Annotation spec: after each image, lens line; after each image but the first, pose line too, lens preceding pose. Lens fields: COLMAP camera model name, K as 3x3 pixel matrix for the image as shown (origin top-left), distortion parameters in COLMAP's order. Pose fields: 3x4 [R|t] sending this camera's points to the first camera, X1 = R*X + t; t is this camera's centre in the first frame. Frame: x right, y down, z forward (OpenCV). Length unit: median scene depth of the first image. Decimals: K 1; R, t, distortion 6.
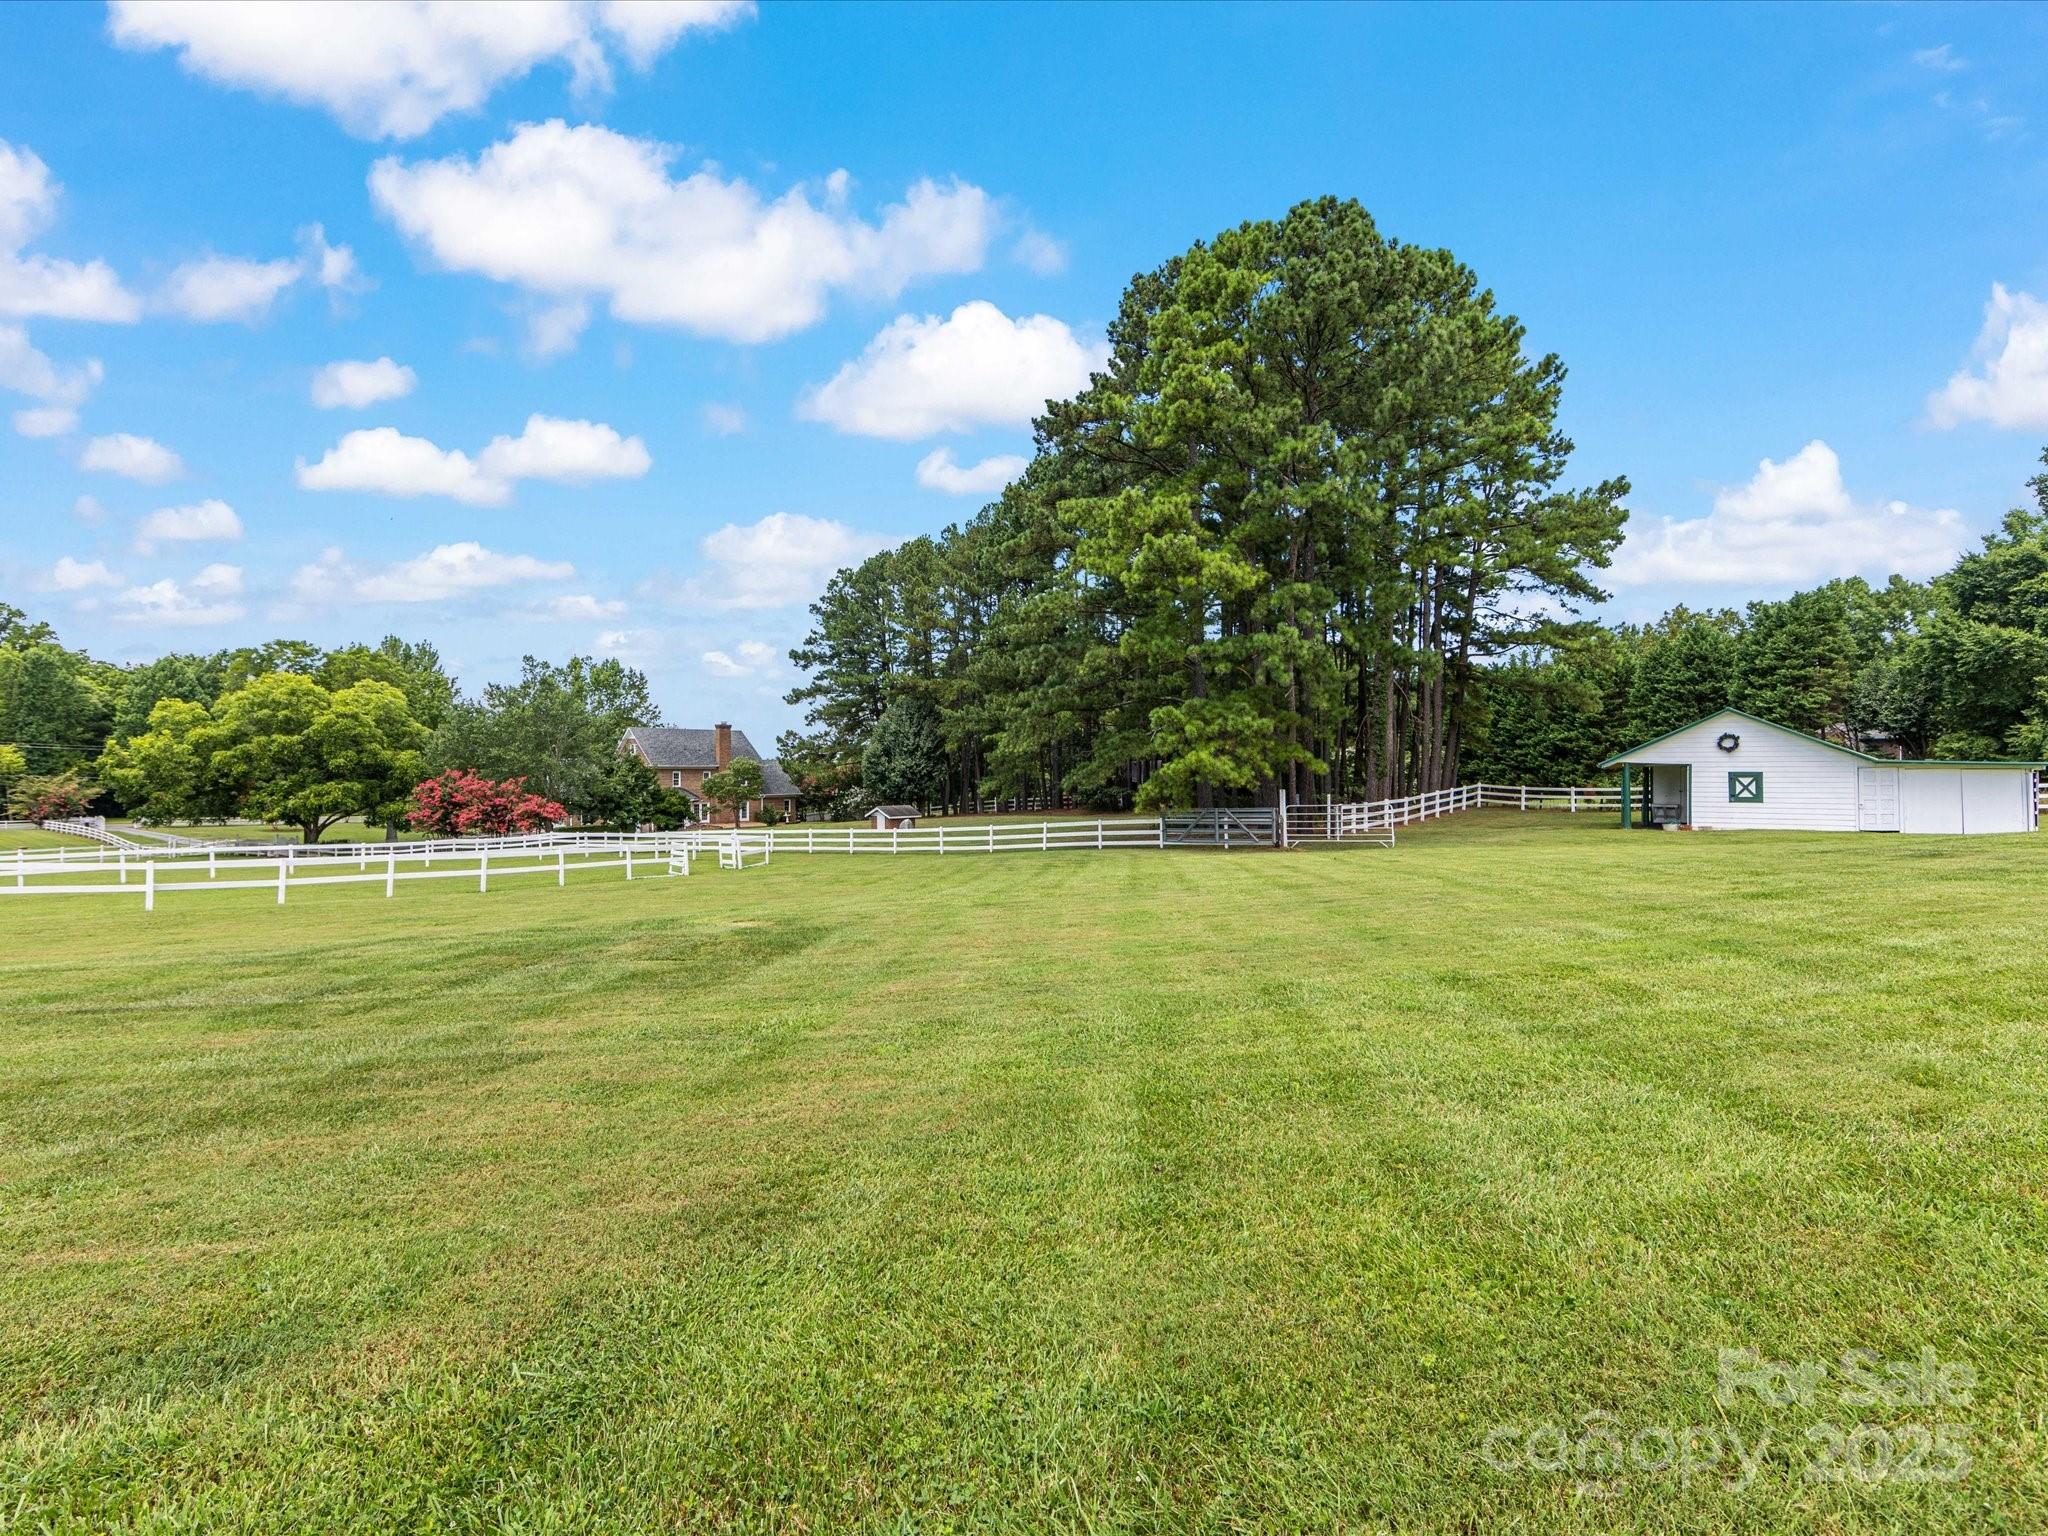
lens RADIAL K [[917.2, 0, 1015.4], [0, 917.2, 778.6], [0, 0, 1]] dist [-0.001742, 0.000506]
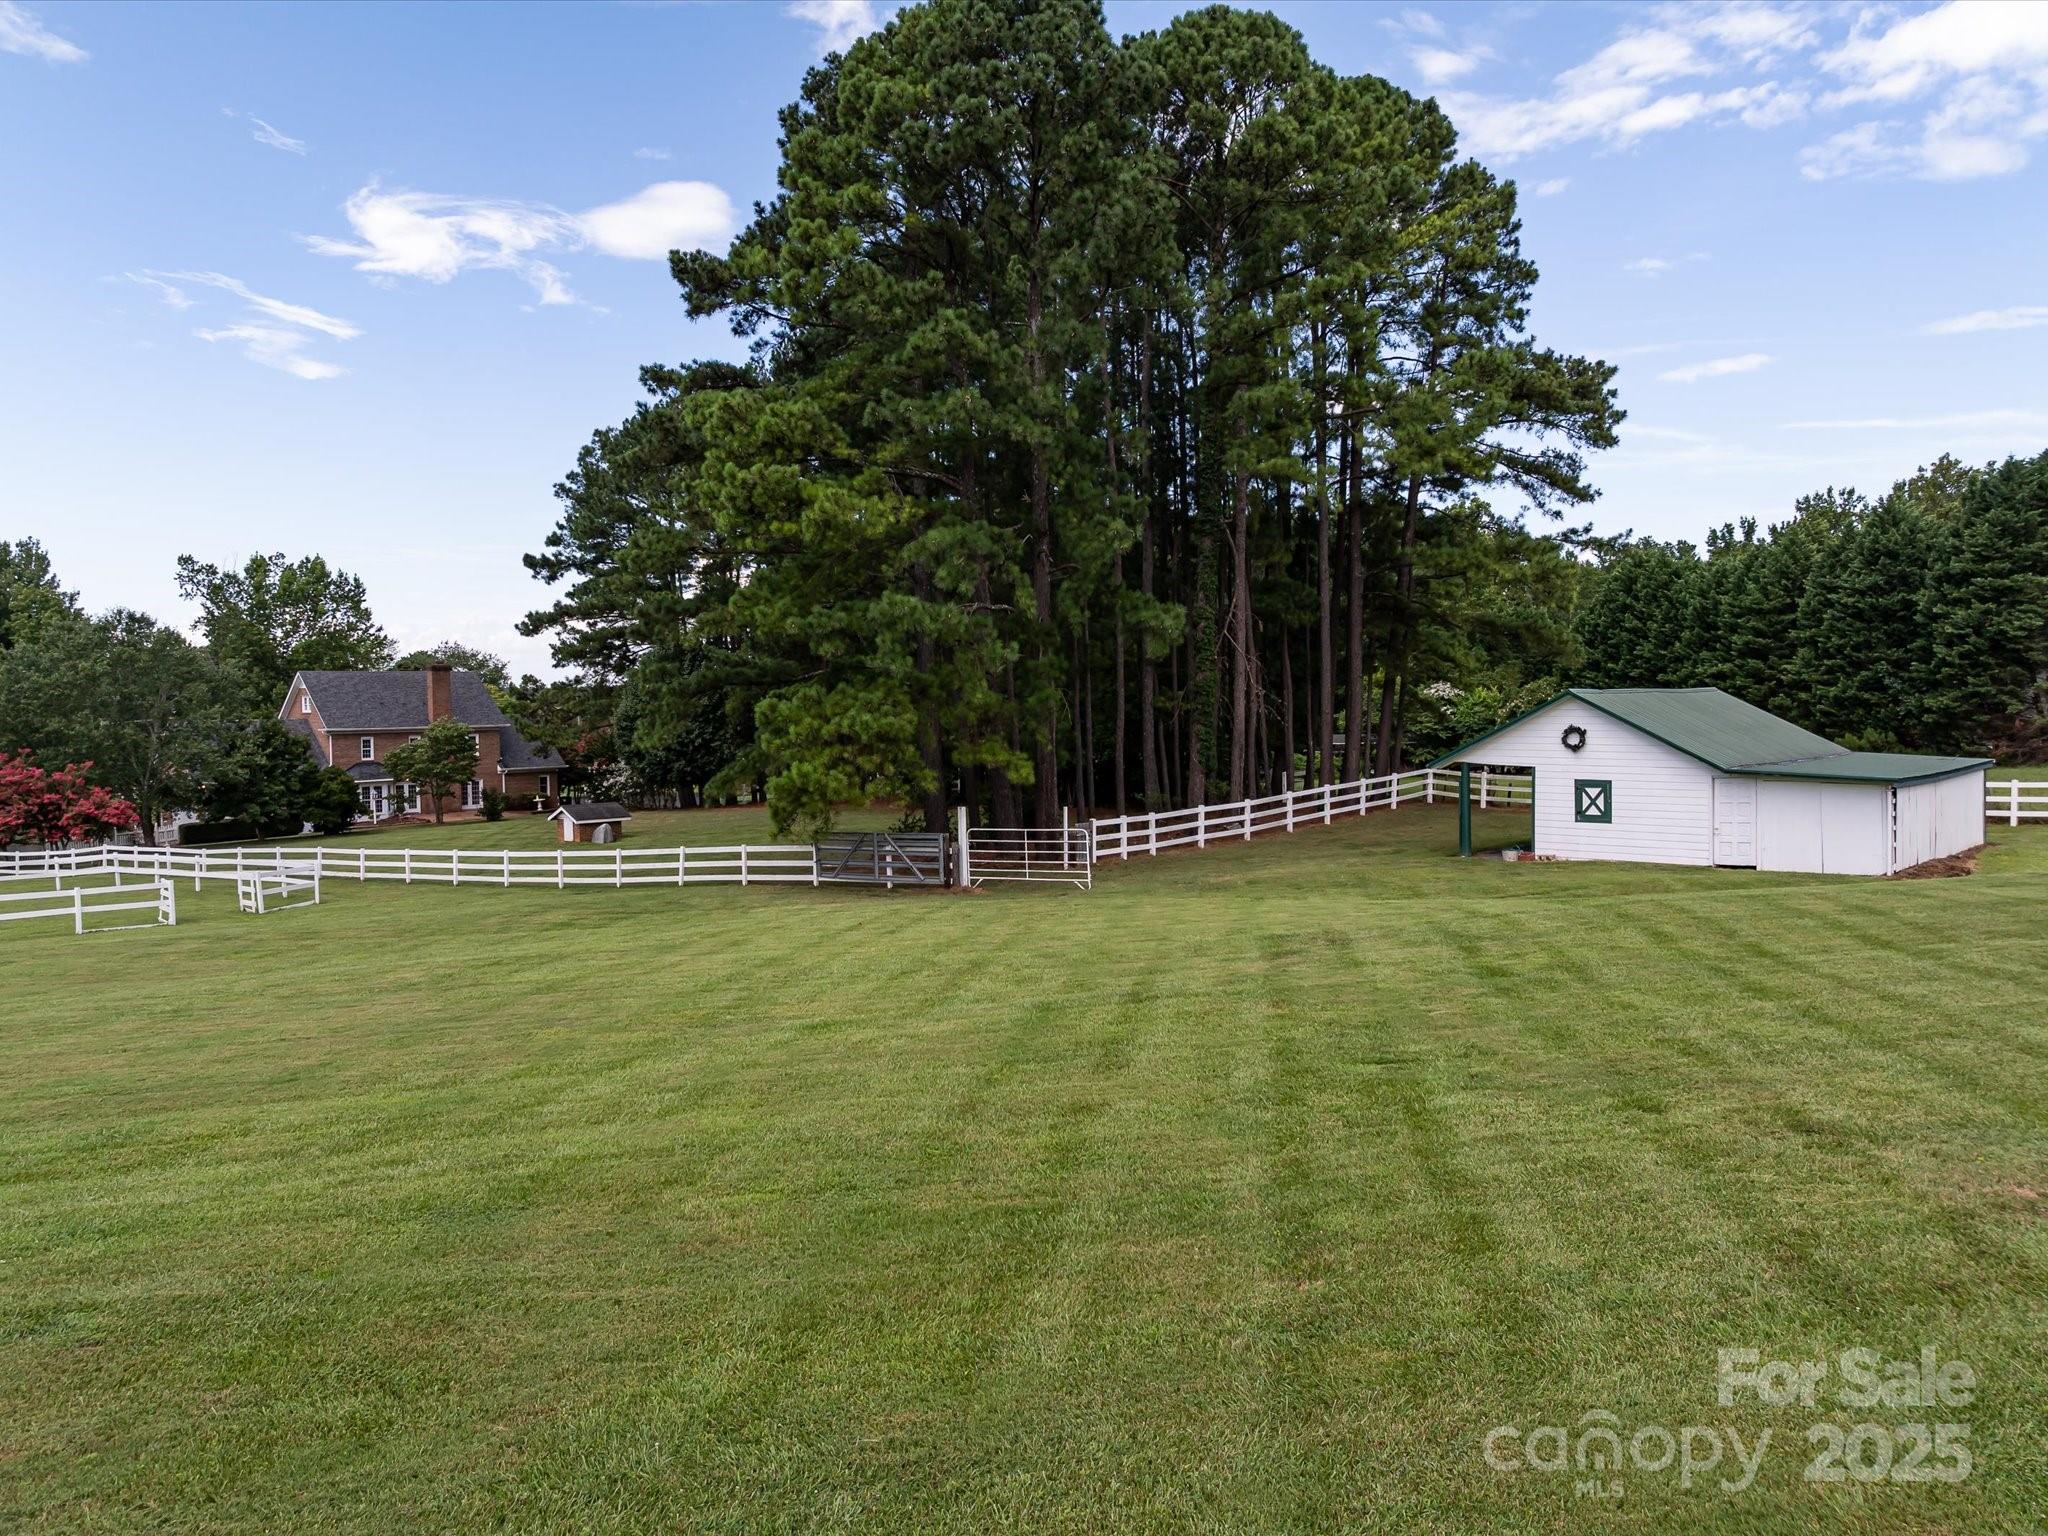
lens RADIAL K [[1475.4, 0, 1027.5], [0, 1475.4, 757.1], [0, 0, 1]] dist [-0.033602, -0.000048]
pose [[0.999563, -0.007631, -0.028568, 0.251248], [0.008611, 0.999373, 0.034337, -0.044155], [0.028288, -0.034568, 0.999002, -0.102226]]
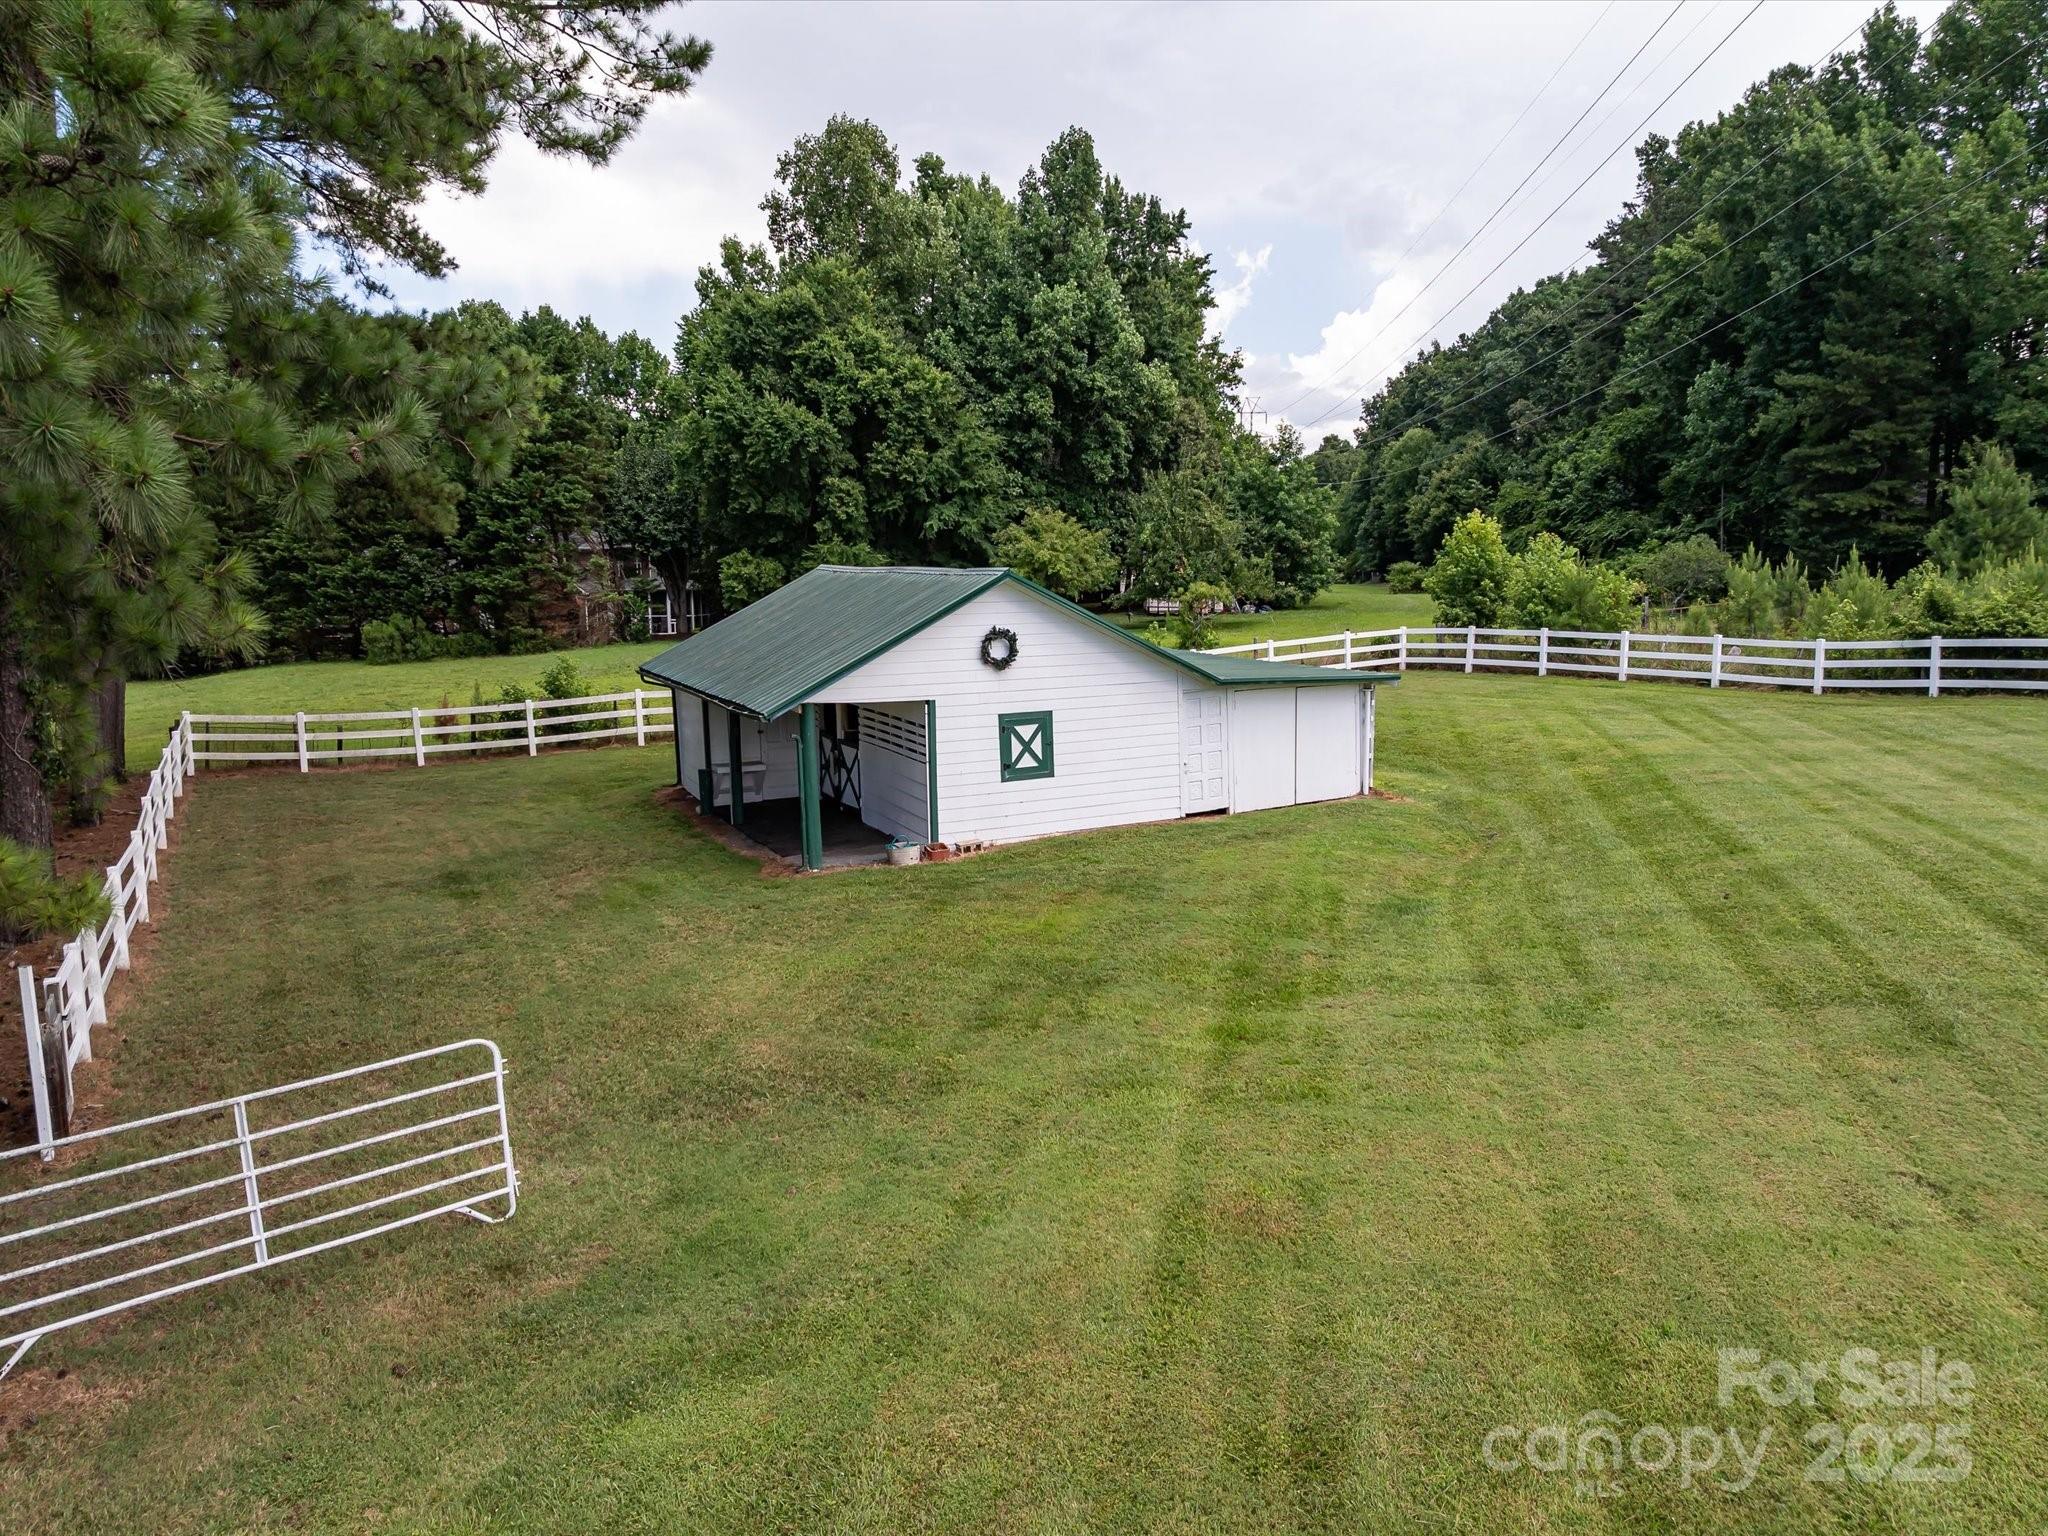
lens RADIAL K [[1445.8, 0, 1025.0], [0, 1445.8, 769.5], [0, 0, 1]] dist [-0.021762, -0.000724]
pose [[0.374830, -0.144879, 0.915703, 0.089855], [0.021598, 0.988811, 0.147605, -0.054882], [-0.926842, -0.035549, 0.373765, 0.474553]]
